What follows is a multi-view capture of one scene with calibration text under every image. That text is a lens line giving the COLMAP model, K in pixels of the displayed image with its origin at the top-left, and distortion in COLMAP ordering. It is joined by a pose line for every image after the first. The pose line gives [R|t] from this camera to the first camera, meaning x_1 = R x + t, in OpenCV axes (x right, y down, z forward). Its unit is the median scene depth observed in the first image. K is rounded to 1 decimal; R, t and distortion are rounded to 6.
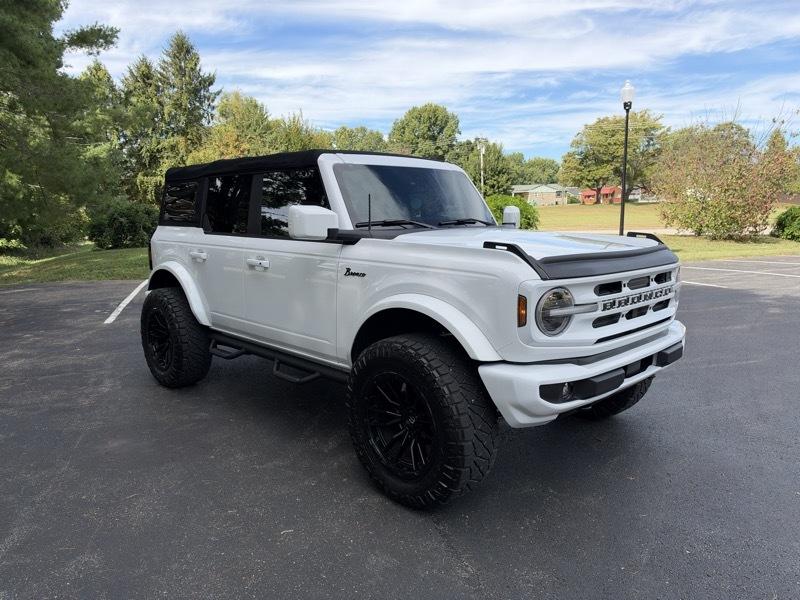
lens RADIAL K [[582.5, 0, 391.6], [0, 582.5, 304.9], [0, 0, 1]] dist [0.001088, -0.009440]
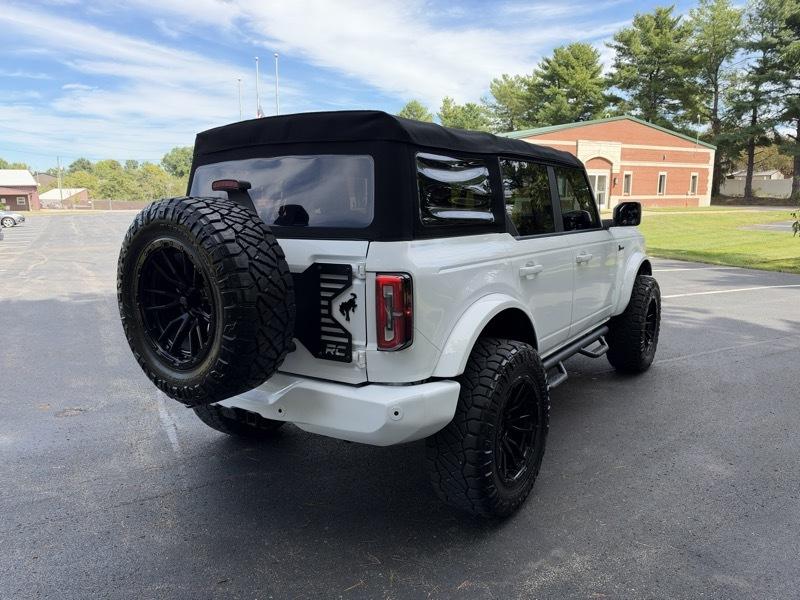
lens RADIAL K [[582.5, 0, 395.6], [0, 582.5, 295.1], [0, 0, 1]] dist [0.001088, -0.009440]
pose [[-0.206359, -0.138482, 0.968627, -0.096231], [0.170291, 0.969744, 0.174921, -0.020230], [-0.963544, 0.201045, -0.176534, 0.126036]]
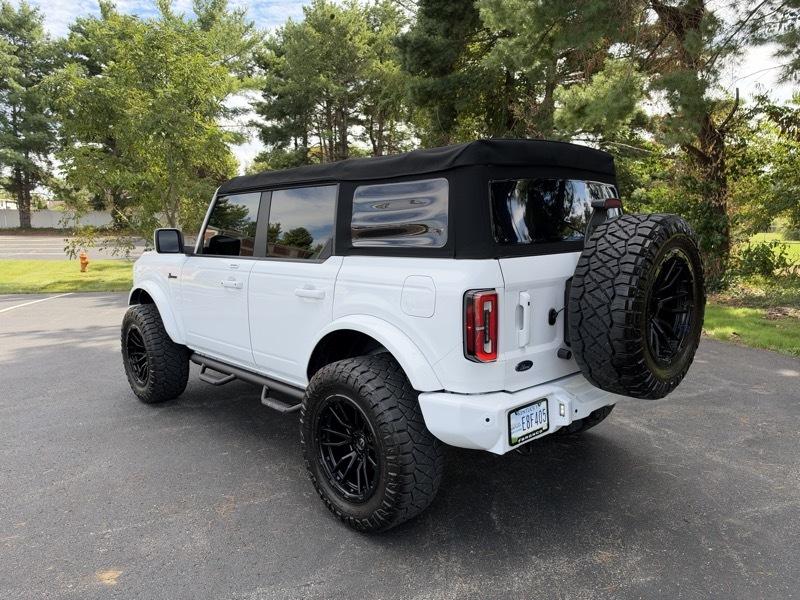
lens RADIAL K [[582.5, 0, 406.9], [0, 582.5, 298.7], [0, 0, 1]] dist [0.001088, -0.009440]
pose [[-0.999541, 0.027929, 0.011768, -0.018324], [0.030151, 0.955742, 0.292657, -0.032182], [-0.003074, 0.292878, -0.956145, 0.190067]]
